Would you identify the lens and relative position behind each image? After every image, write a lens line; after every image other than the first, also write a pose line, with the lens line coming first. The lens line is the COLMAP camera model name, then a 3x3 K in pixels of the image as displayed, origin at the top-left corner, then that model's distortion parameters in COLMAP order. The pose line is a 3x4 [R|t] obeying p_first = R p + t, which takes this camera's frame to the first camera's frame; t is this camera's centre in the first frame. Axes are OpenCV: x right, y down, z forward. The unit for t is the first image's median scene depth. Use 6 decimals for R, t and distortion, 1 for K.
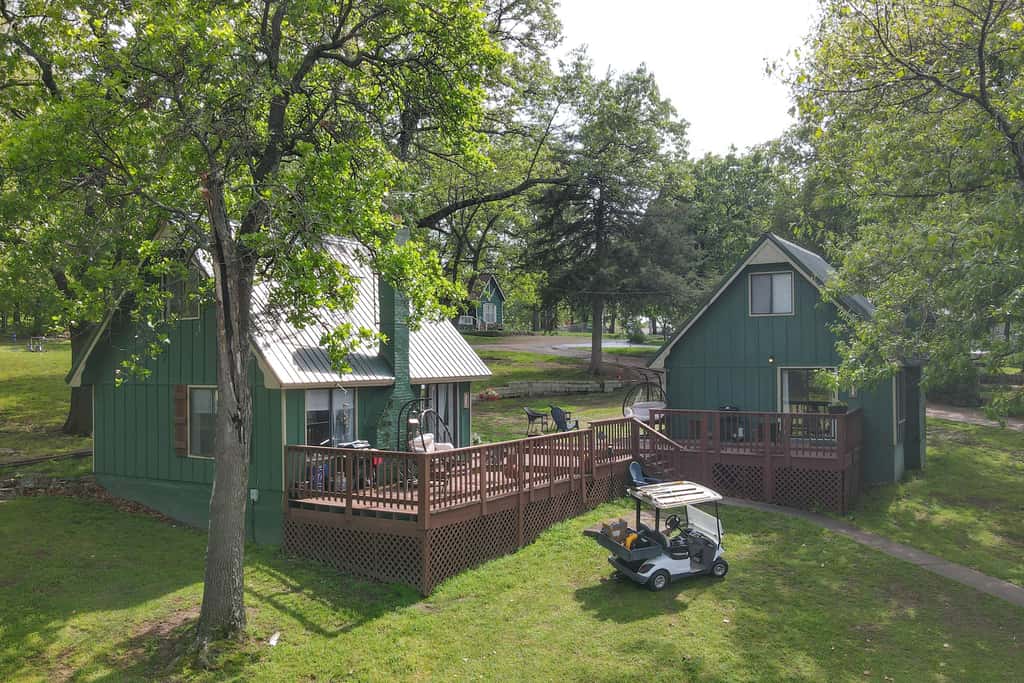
lens RADIAL K [[935.5, 0, 506.7], [0, 935.5, 344.5], [0, 0, 1]] dist [-0.010973, 0.020292]
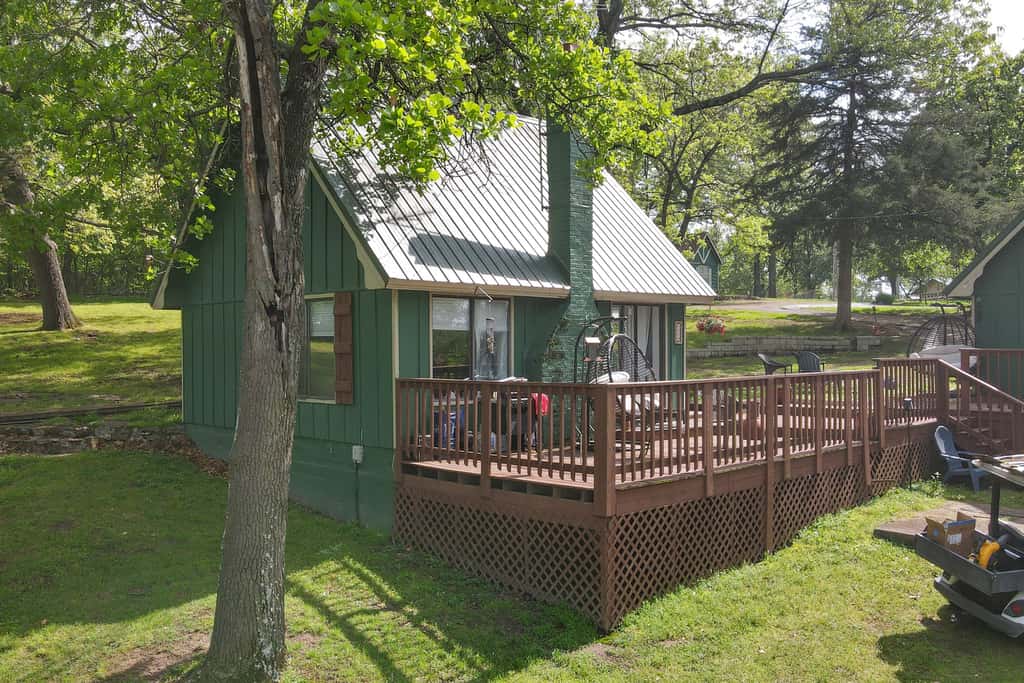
lens RADIAL K [[935.5, 0, 506.7], [0, 935.5, 344.5], [0, 0, 1]] dist [-0.010973, 0.020292]
pose [[0.975335, 0.004845, -0.220675, -0.019174], [-0.001541, 0.999884, 0.015142, 0.077523], [0.220723, -0.014429, 0.975230, 0.396188]]
